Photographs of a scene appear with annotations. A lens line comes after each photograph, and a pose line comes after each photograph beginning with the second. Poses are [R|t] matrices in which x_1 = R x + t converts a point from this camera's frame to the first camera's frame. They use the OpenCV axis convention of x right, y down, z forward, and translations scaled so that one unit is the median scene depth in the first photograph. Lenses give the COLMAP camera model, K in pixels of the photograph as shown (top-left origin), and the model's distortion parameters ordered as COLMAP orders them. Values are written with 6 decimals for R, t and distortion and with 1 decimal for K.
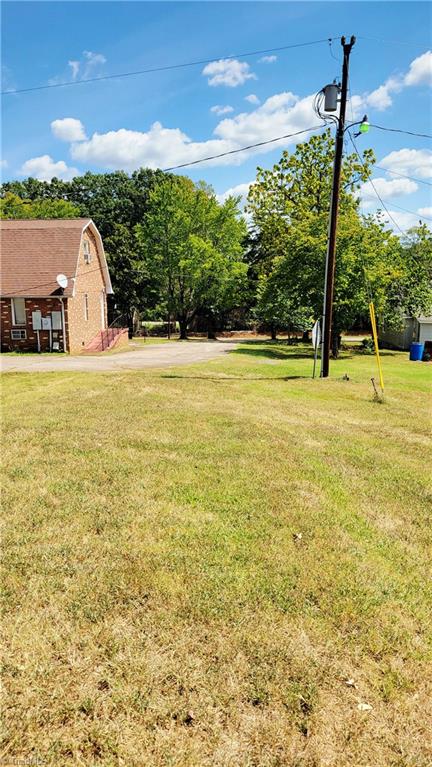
lens RADIAL K [[578.1, 0, 213.1], [0, 578.1, 387.6], [0, 0, 1]] dist [0.021678, -0.001552]
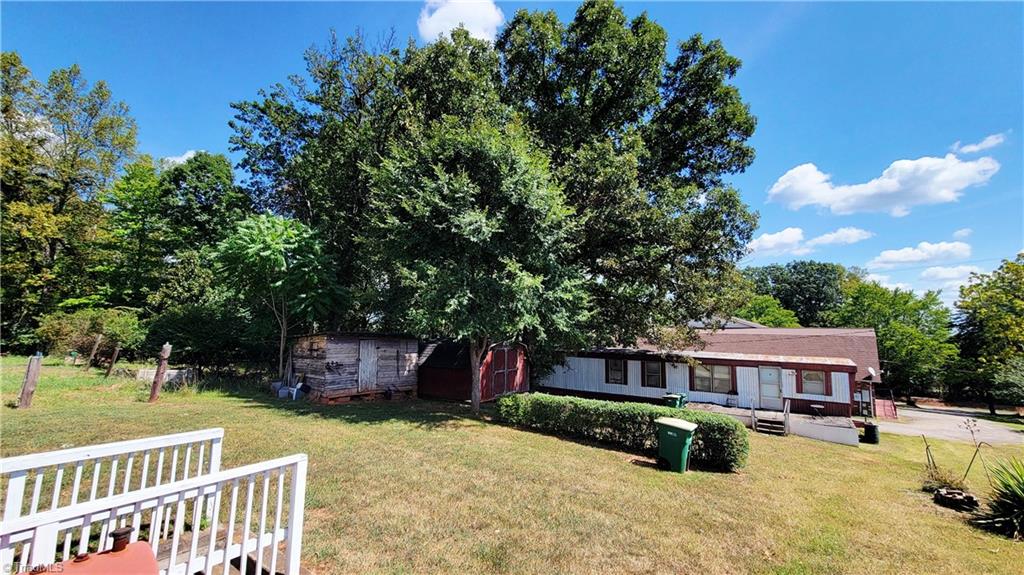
lens RADIAL K [[420.1, 0, 505.1], [0, 420.1, 280.8], [0, 0, 1]] dist [-0.002141, -0.002123]
pose [[0.791932, -0.045751, -0.608893, -0.149357], [-0.139293, 0.957360, -0.253100, 0.003978], [0.594510, 0.285252, 0.751791, -0.229415]]
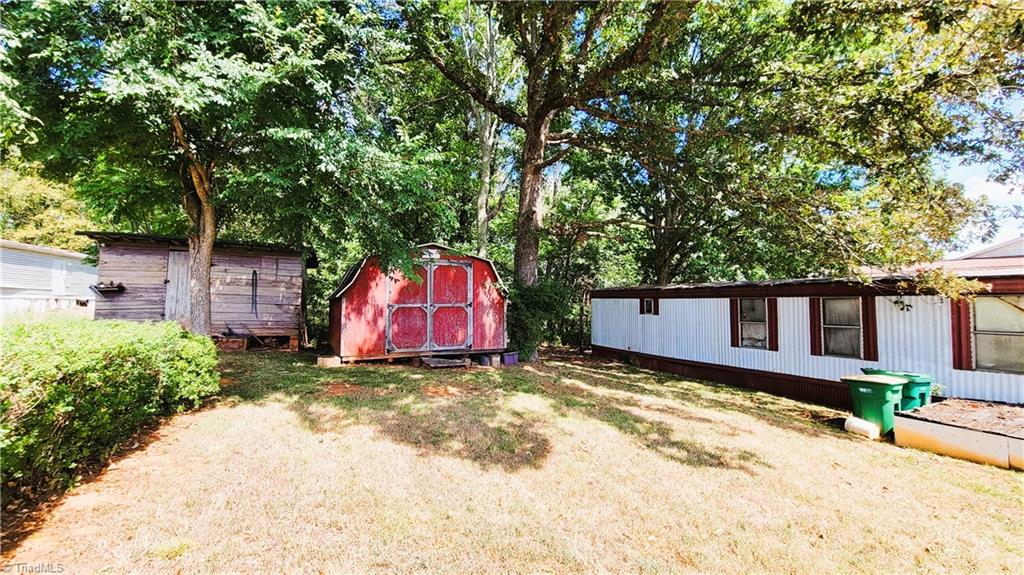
lens RADIAL K [[420.1, 0, 502.4], [0, 420.1, 291.7], [0, 0, 1]] dist [-0.002141, -0.002123]
pose [[0.391561, -0.013850, -0.920048, -0.182908], [-0.172447, 0.981066, -0.088159, -0.006922], [0.903849, 0.193179, 0.381758, -0.014722]]
